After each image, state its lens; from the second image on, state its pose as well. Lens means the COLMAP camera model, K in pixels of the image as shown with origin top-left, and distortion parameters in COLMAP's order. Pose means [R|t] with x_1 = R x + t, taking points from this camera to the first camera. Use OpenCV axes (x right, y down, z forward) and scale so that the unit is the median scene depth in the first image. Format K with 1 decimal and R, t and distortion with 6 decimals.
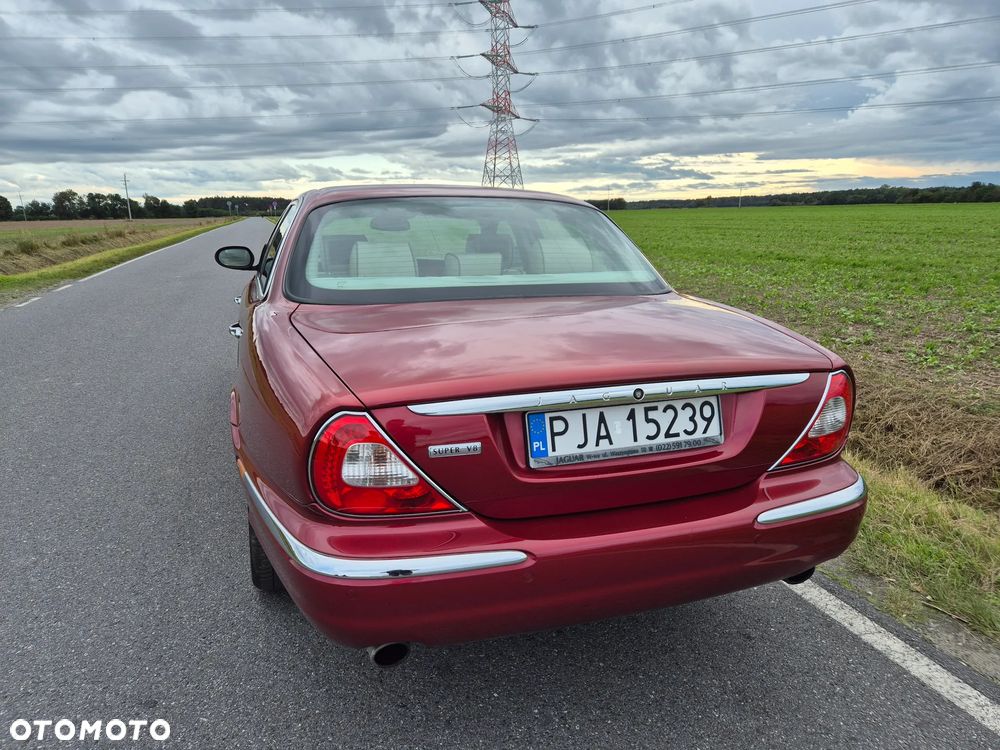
lens RADIAL K [[670.5, 0, 486.3], [0, 670.5, 381.5], [0, 0, 1]] dist [0.074199, -0.065109]
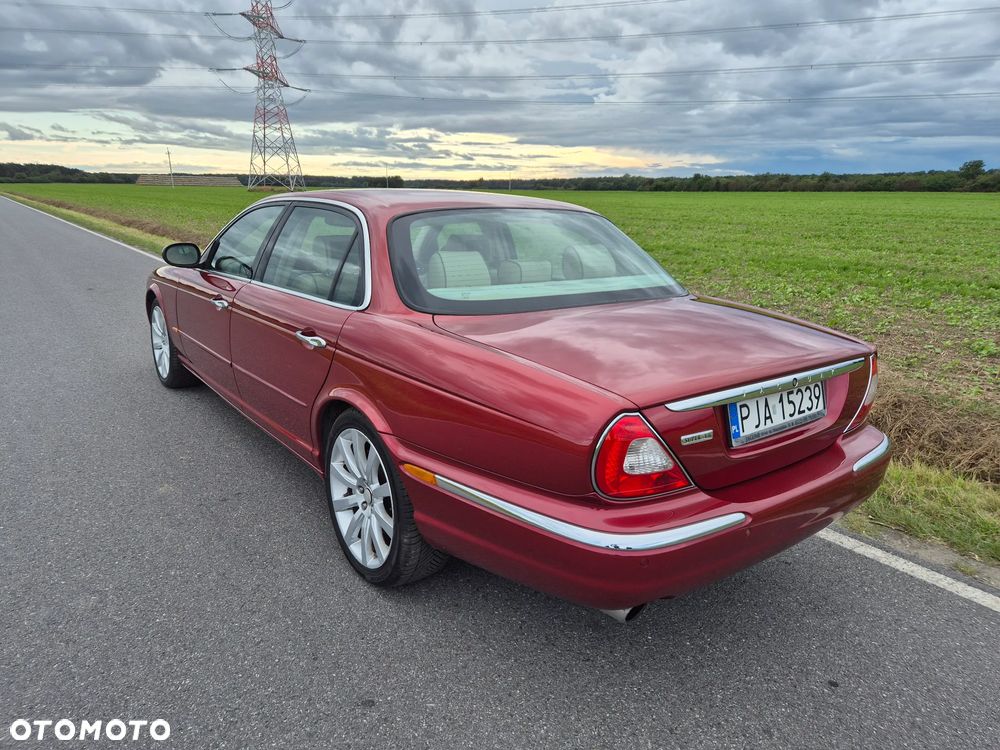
lens RADIAL K [[670.5, 0, 494.4], [0, 670.5, 380.8], [0, 0, 1]] dist [0.074199, -0.065109]
pose [[0.947375, -0.061796, 0.314103, -0.677758], [0.052498, 0.997898, 0.037985, -0.059743], [-0.315791, -0.019496, 0.948629, -0.050227]]
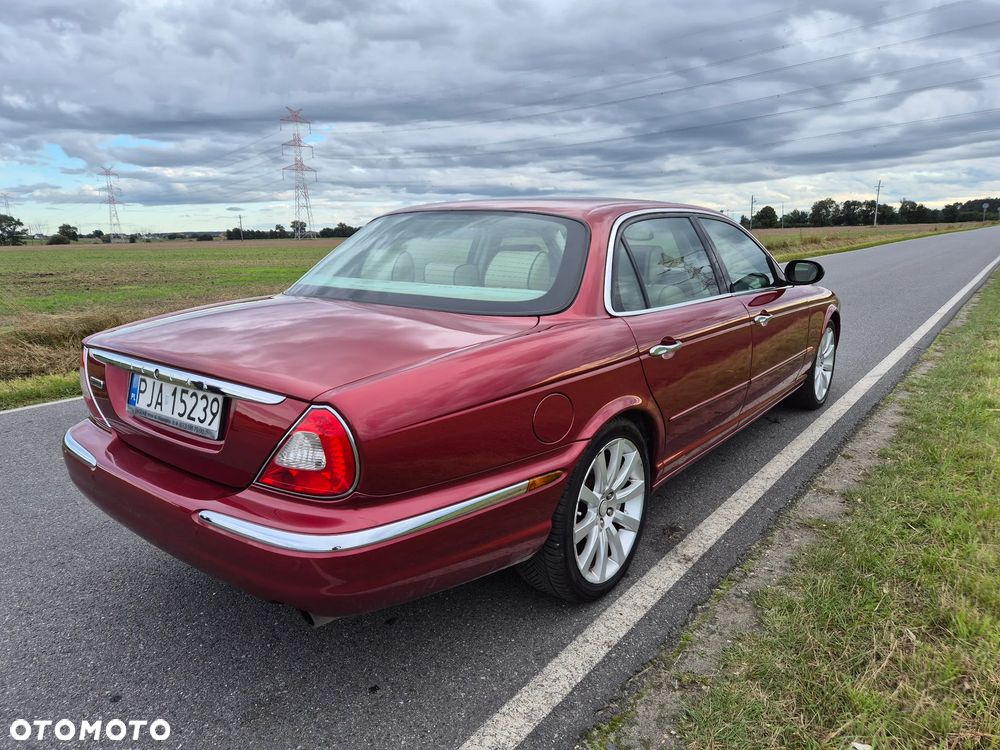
lens RADIAL K [[670.5, 0, 483.8], [0, 670.5, 377.8], [0, 0, 1]] dist [0.074199, -0.065109]
pose [[0.545425, 0.182392, -0.818073, 1.479839], [-0.193800, 0.977030, 0.088622, -0.189295], [0.815446, 0.110207, 0.568245, 0.722708]]
